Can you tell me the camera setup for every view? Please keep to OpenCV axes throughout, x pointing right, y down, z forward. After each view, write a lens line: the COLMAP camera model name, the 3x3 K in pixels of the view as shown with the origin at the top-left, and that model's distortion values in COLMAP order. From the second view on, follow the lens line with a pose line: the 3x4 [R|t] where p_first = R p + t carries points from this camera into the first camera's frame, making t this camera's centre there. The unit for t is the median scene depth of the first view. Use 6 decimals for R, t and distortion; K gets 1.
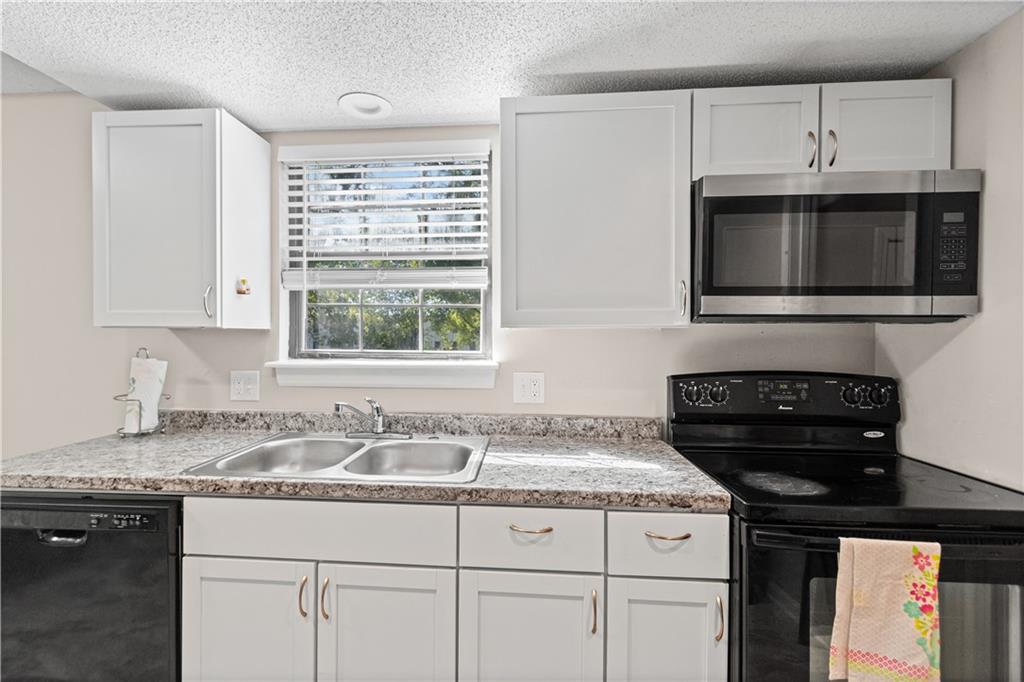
lens RADIAL K [[441.2, 0, 508.4], [0, 441.2, 338.7], [0, 0, 1]] dist [-0.000362, 0.000257]
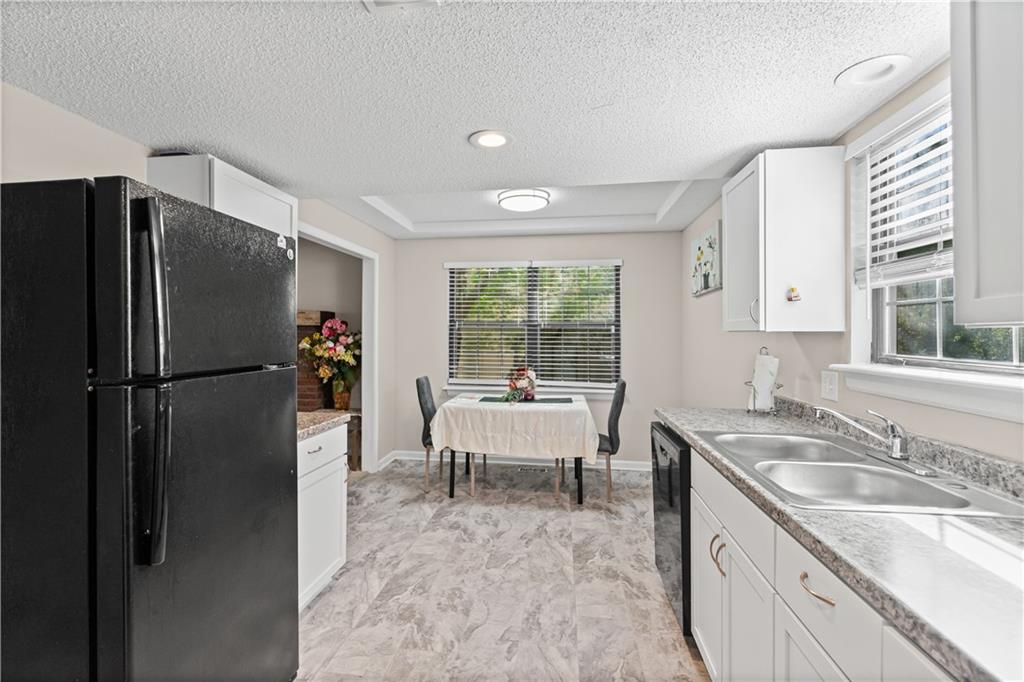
lens RADIAL K [[441.2, 0, 509.8], [0, 441.2, 338.0], [0, 0, 1]] dist [-0.000362, 0.000257]
pose [[-0.014842, 0.004528, -0.999880, 0.484914], [-0.008178, 0.999956, 0.004650, -0.005127], [0.999856, 0.008246, -0.014804, 0.271425]]
